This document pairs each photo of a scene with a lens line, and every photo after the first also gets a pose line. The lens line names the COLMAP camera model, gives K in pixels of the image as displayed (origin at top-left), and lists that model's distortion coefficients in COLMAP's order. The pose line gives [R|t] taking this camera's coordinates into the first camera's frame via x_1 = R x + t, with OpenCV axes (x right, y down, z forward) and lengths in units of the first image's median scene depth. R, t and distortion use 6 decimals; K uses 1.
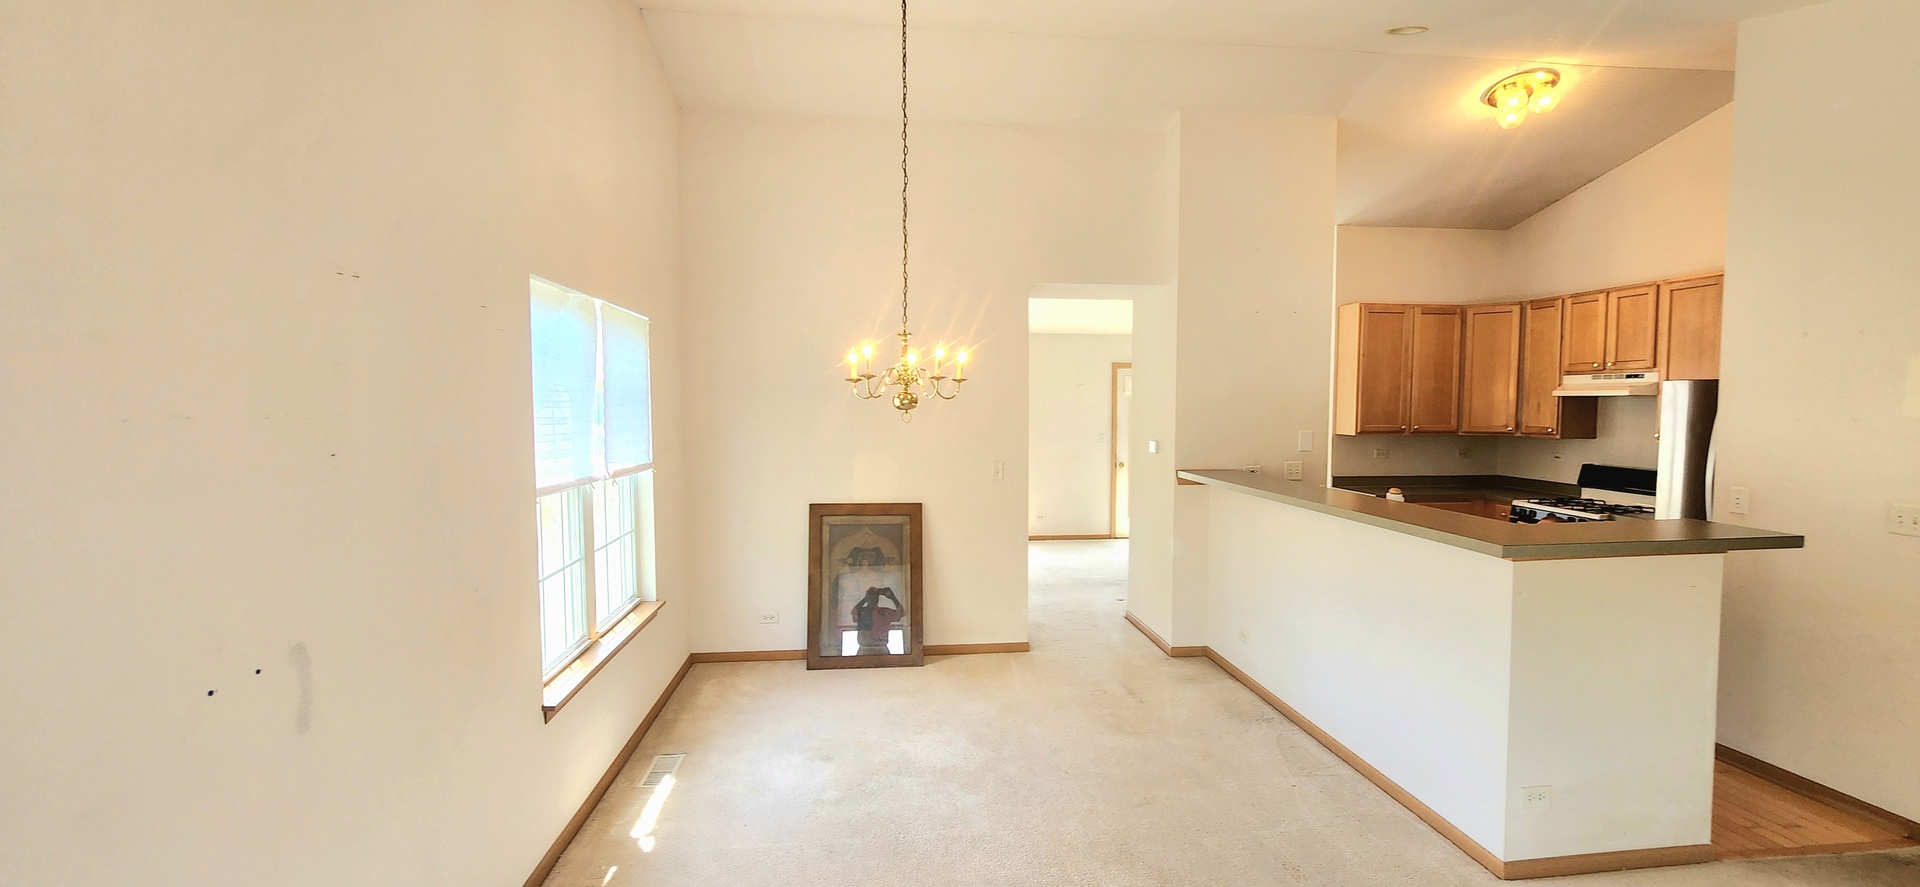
lens RADIAL K [[834.5, 0, 970.0], [0, 834.5, 449.6], [0, 0, 1]] dist [-0.002584, -0.000247]
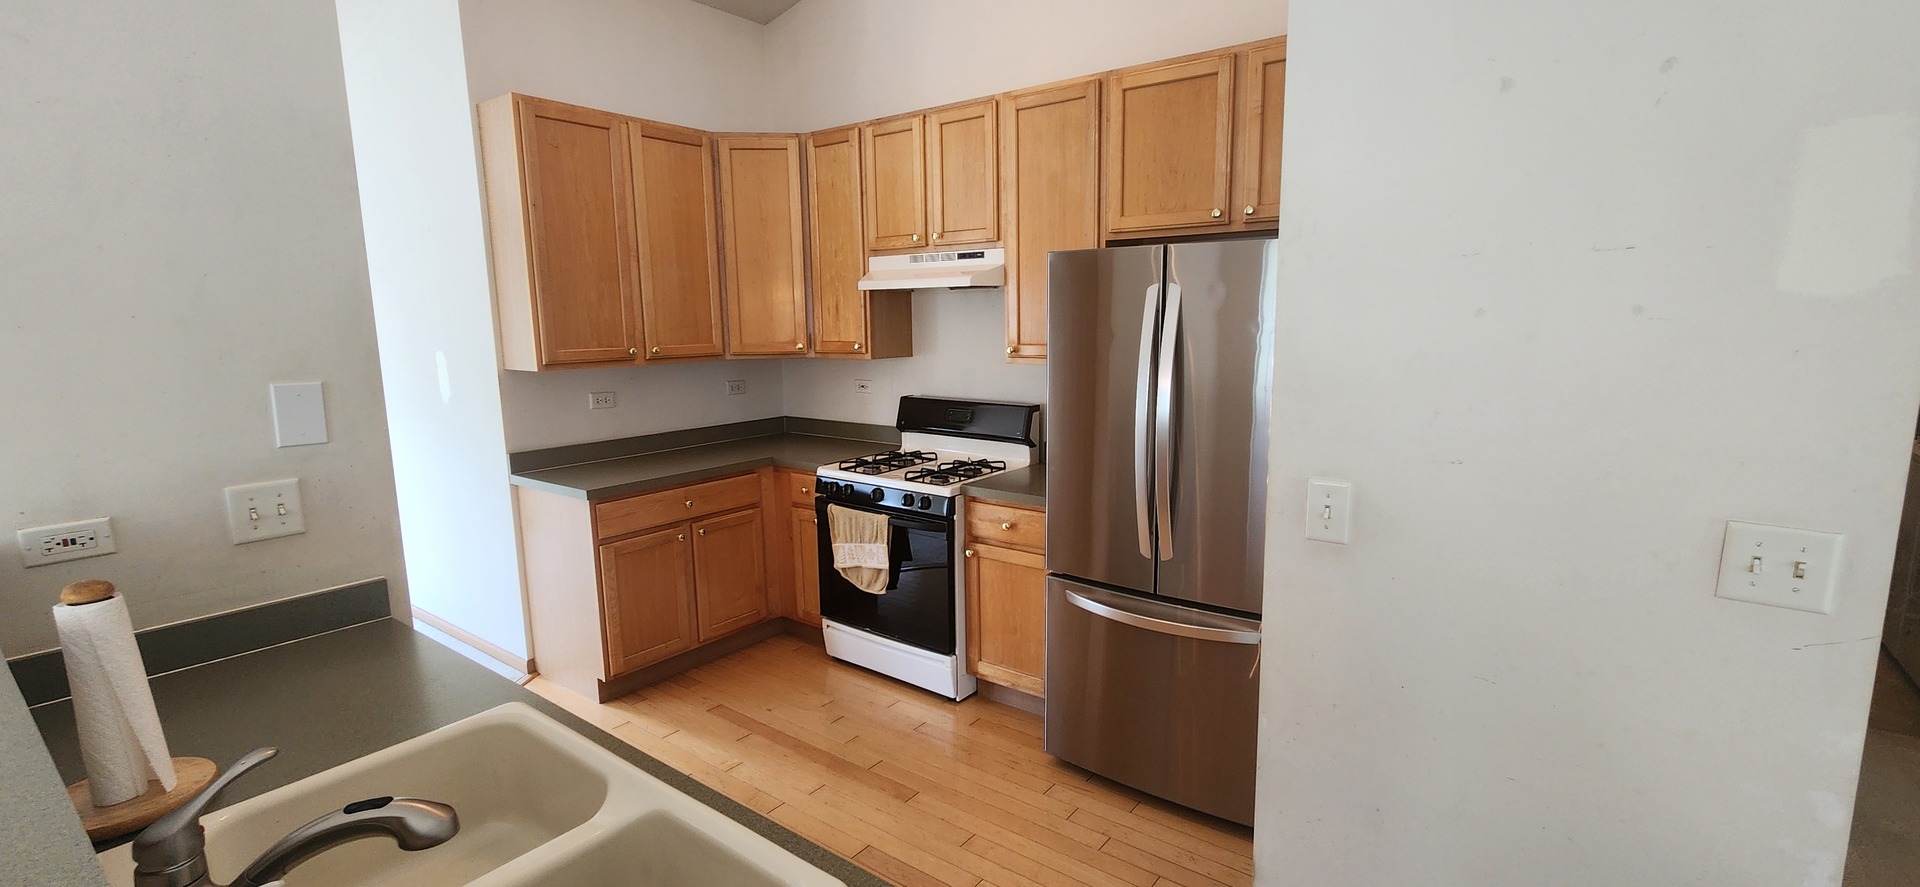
lens RADIAL K [[834.5, 0, 970.0], [0, 834.5, 449.6], [0, 0, 1]] dist [-0.002584, -0.000247]
pose [[0.691972, -0.126656, 0.710727, 0.324129], [0.055820, 0.990929, 0.122243, -0.020044], [-0.719763, -0.044916, 0.692765, 0.540835]]
